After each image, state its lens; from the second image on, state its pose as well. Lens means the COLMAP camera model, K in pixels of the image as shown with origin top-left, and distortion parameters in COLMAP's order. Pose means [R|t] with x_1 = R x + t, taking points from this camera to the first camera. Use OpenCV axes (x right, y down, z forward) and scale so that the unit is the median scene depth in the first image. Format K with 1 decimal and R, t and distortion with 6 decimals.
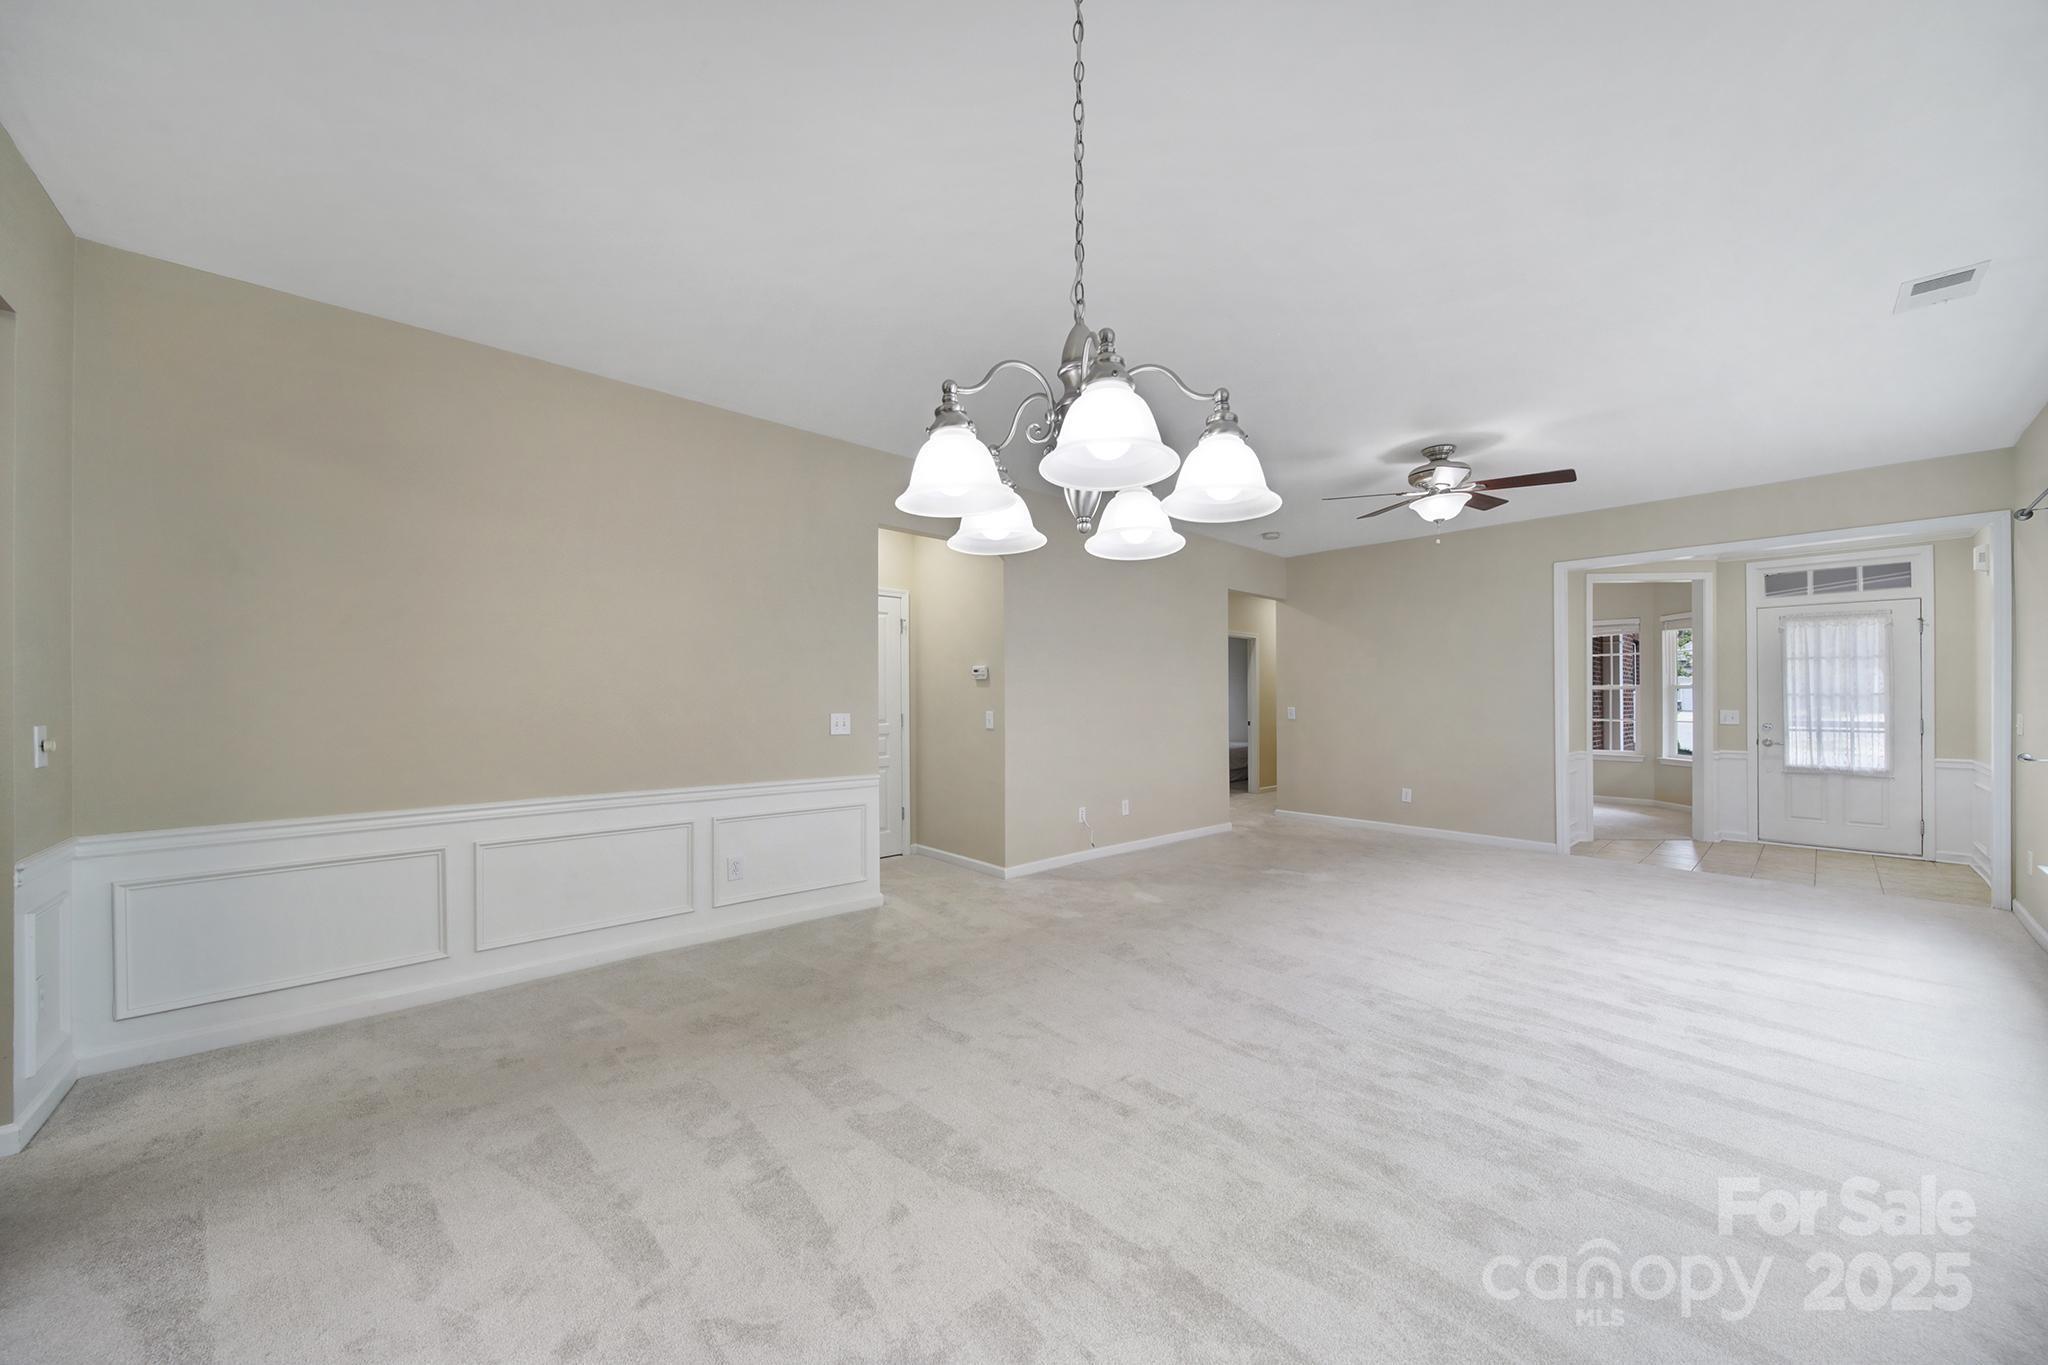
lens RADIAL K [[707.9, 0, 1022.4], [0, 707.9, 692.8], [0, 0, 1]] dist [-0.000186, -0.000006]
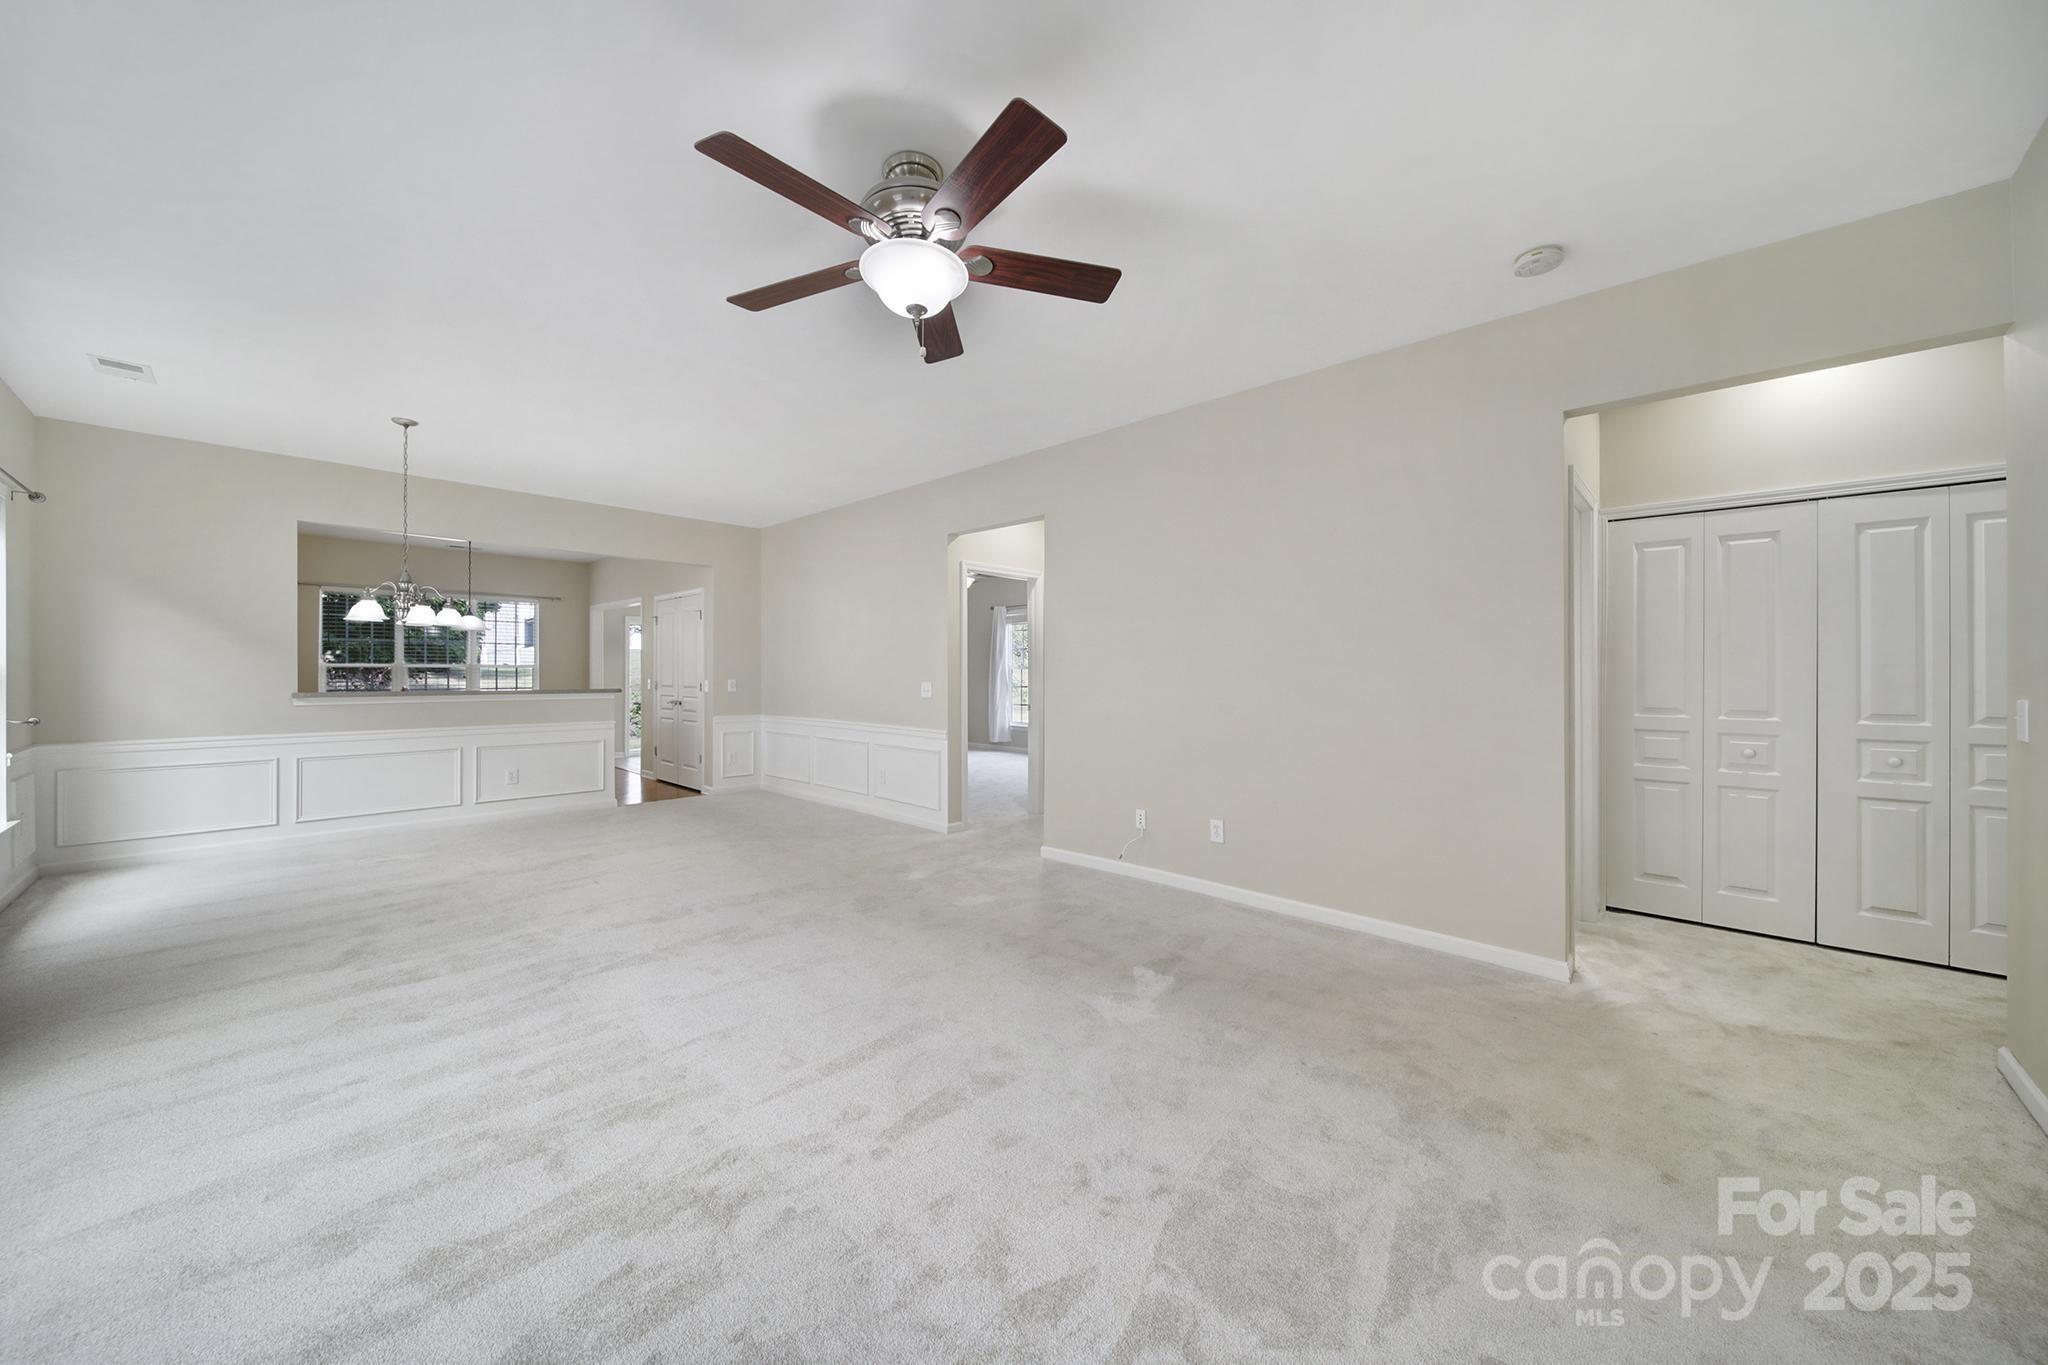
lens RADIAL K [[728.8, 0, 1041.0], [0, 728.8, 671.8], [0, 0, 1]] dist [0.011251, 0.000047]
pose [[0.090710, -0.015241, -0.995761, 1.119040], [0.001665, 0.999884, -0.015152, 0.029337], [0.995876, -0.000284, 0.090725, 1.049206]]
